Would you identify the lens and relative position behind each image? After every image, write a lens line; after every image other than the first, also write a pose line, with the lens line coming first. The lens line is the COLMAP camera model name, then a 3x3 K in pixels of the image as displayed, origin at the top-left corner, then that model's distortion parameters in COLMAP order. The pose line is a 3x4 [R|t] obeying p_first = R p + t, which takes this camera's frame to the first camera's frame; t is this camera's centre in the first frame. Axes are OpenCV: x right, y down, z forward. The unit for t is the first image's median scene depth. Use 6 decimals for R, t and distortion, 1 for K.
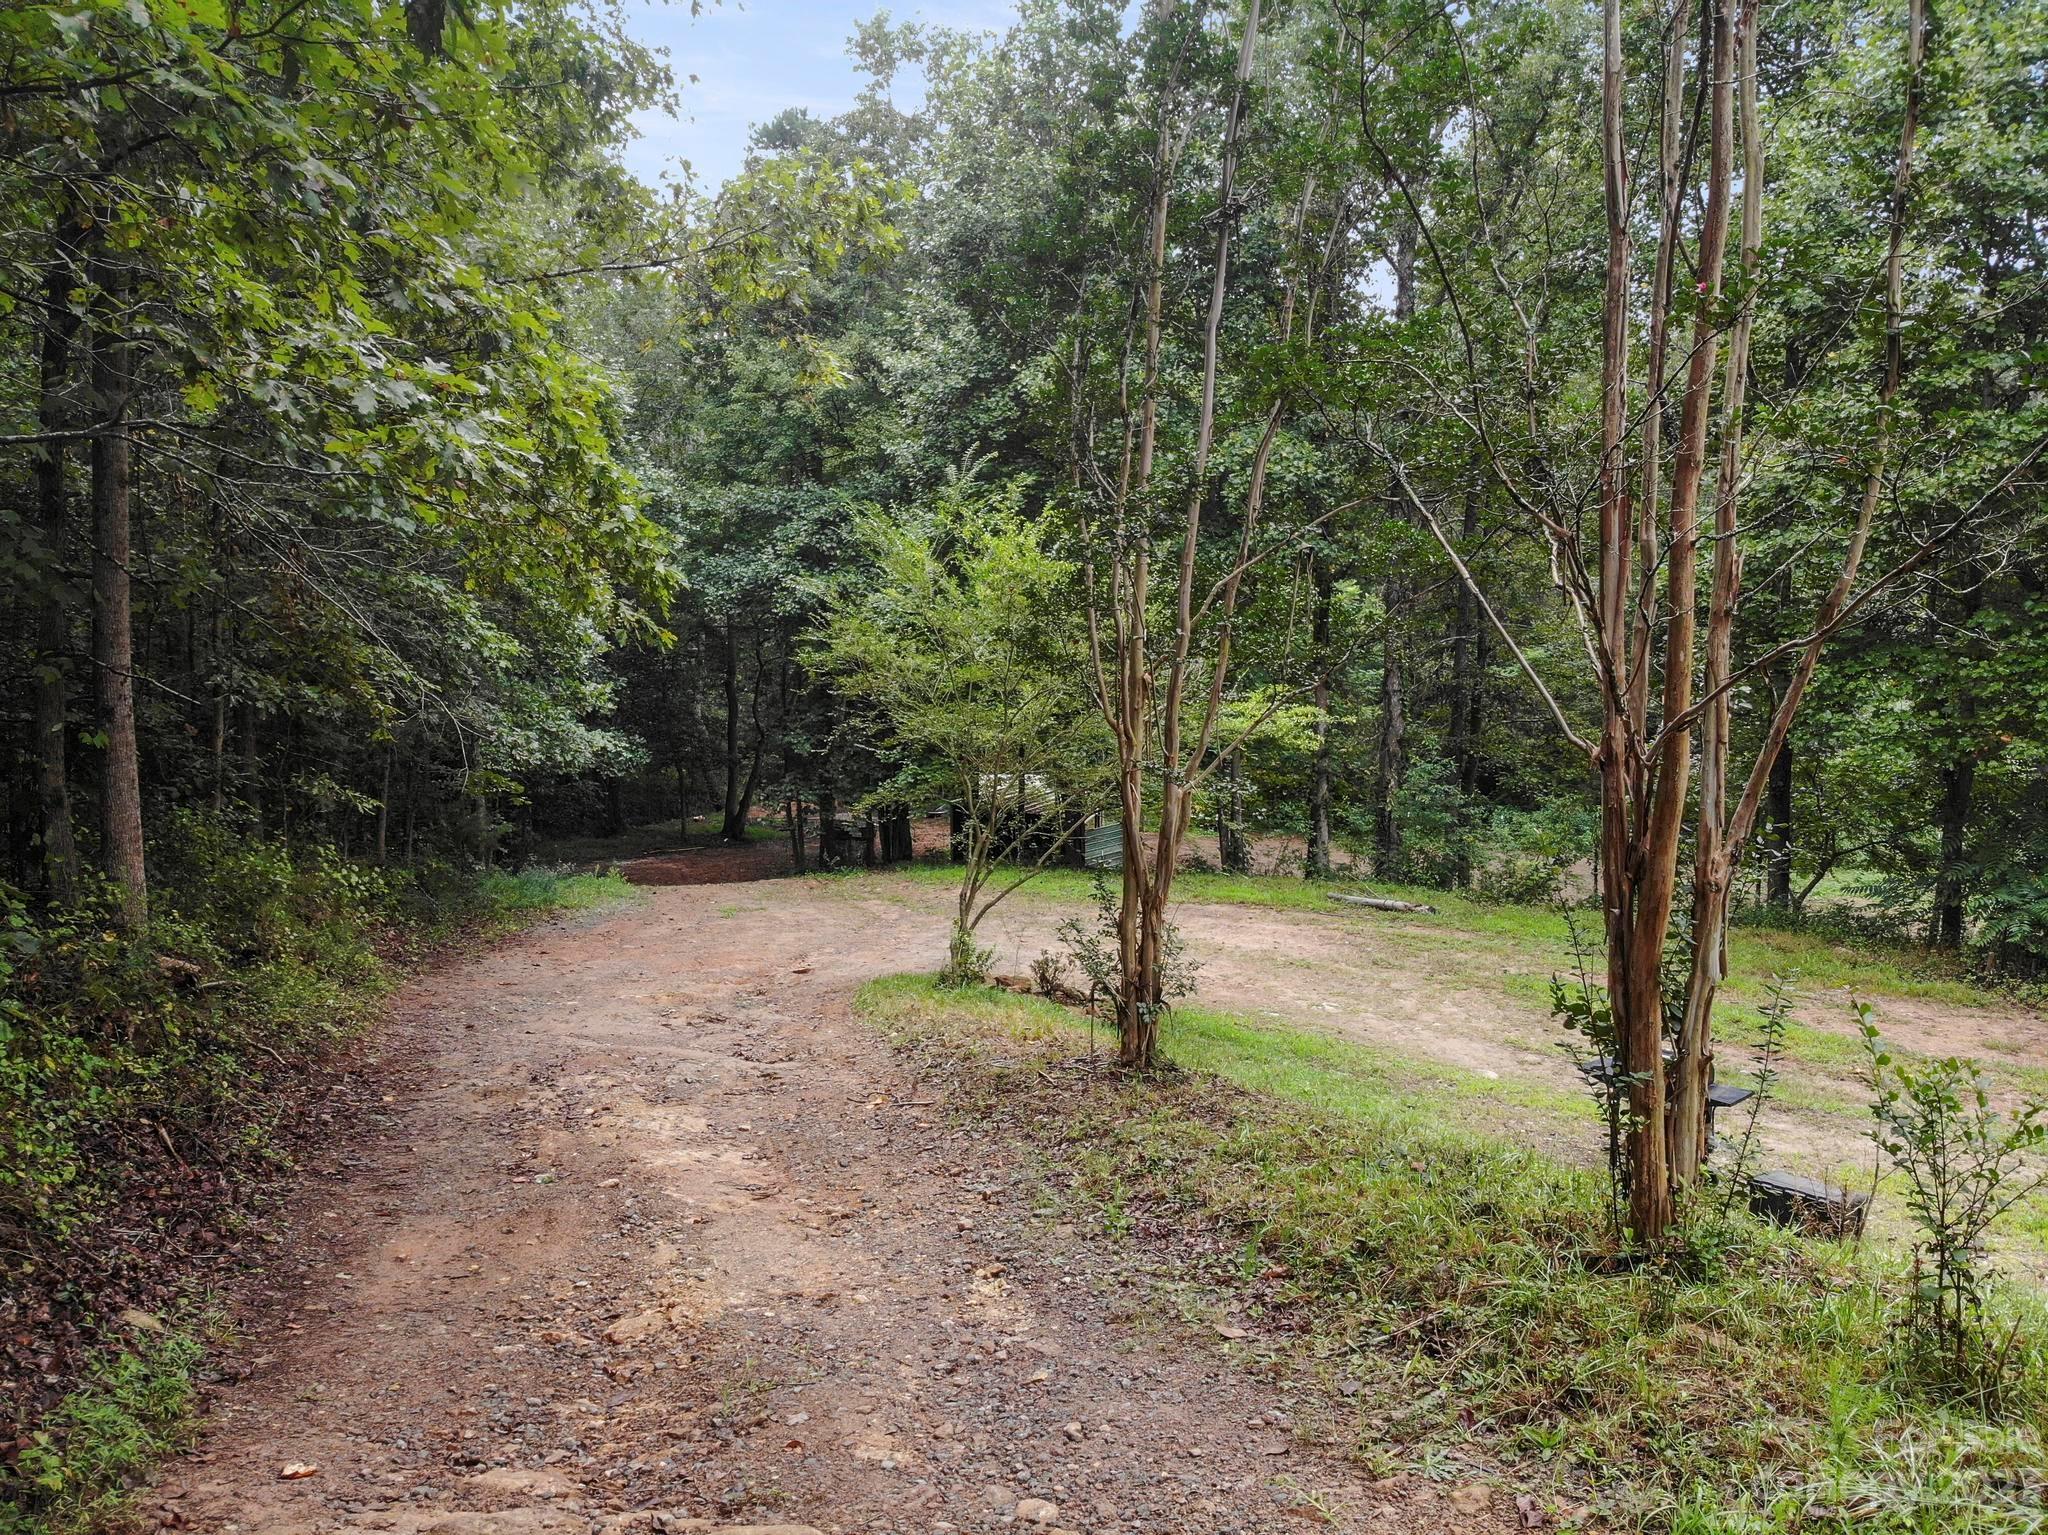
lens RADIAL K [[1491.0, 0, 1024.0], [0, 1491.0, 767.5], [0, 0, 1]] dist [0.084652, -0.210015]
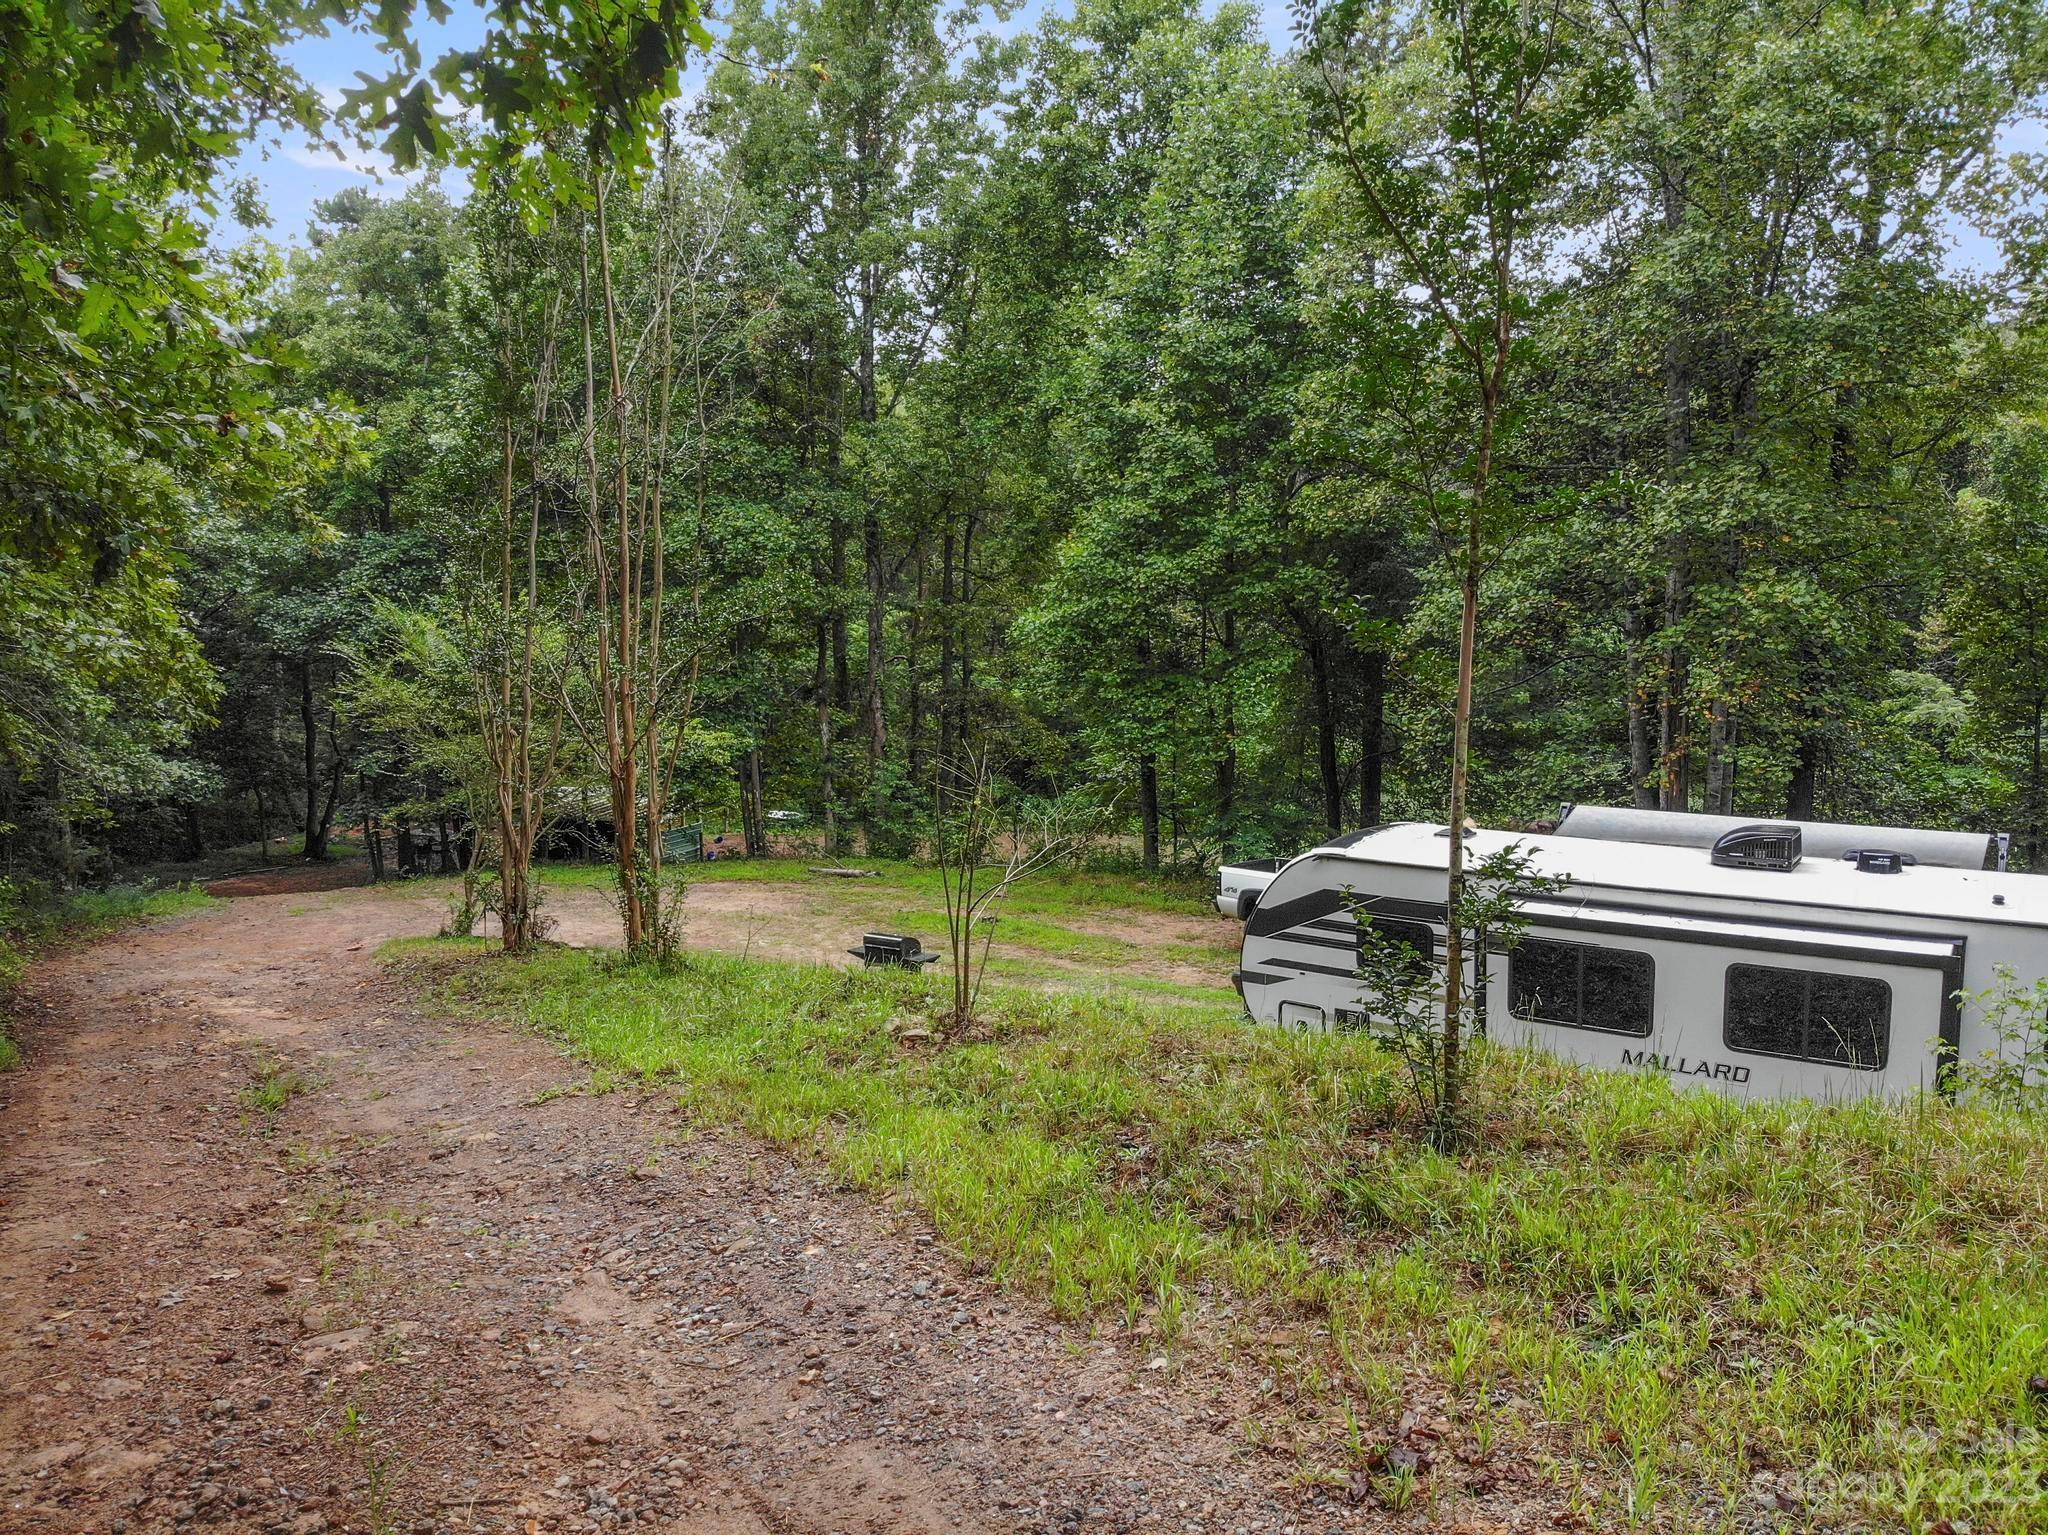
lens RADIAL K [[1488.6, 0, 1023.2], [0, 1488.6, 776.8], [0, 0, 1]] dist [-0.004594, -0.089034]
pose [[0.969244, -0.034918, 0.243611, 0.064483], [0.034158, 0.999389, 0.007346, 0.000372], [-0.243719, 0.001201, 0.969845, -0.229607]]
